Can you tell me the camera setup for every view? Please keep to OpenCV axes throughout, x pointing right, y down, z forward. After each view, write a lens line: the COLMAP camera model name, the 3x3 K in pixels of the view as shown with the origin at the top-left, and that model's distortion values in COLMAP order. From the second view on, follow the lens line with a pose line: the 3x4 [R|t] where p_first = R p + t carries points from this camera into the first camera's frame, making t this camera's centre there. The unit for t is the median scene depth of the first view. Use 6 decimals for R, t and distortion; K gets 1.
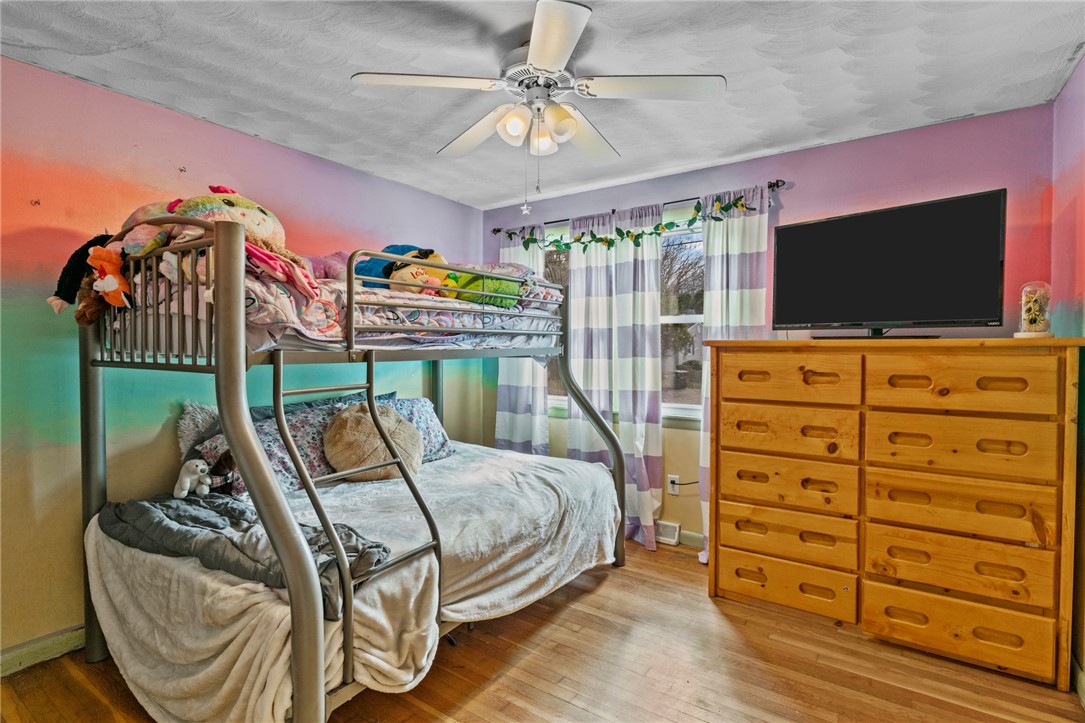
lens RADIAL K [[534.8, 0, 542.5], [0, 534.8, 361.5], [0, 0, 1]] dist [0.001881, 0.000575]
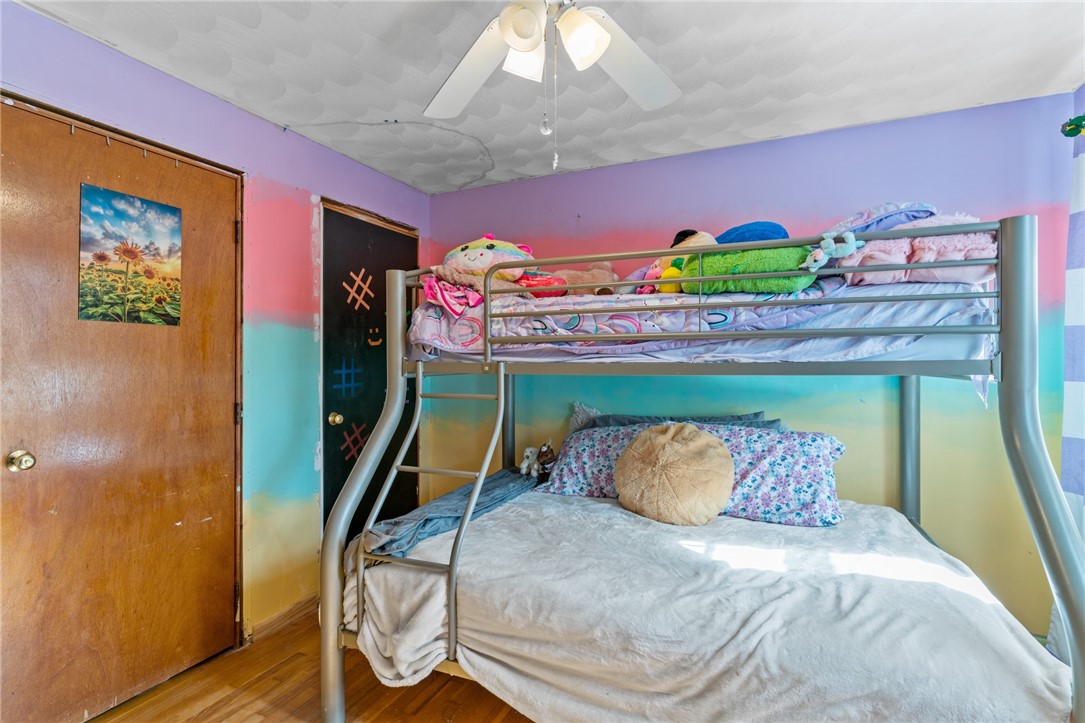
lens RADIAL K [[534.8, 0, 542.5], [0, 534.8, 361.5], [0, 0, 1]] dist [0.001881, 0.000575]
pose [[0.150427, 0.002421, -0.988618, 0.603190], [-0.026438, 0.999649, -0.001575, -0.019690], [0.988268, 0.026374, 0.150438, 0.817513]]
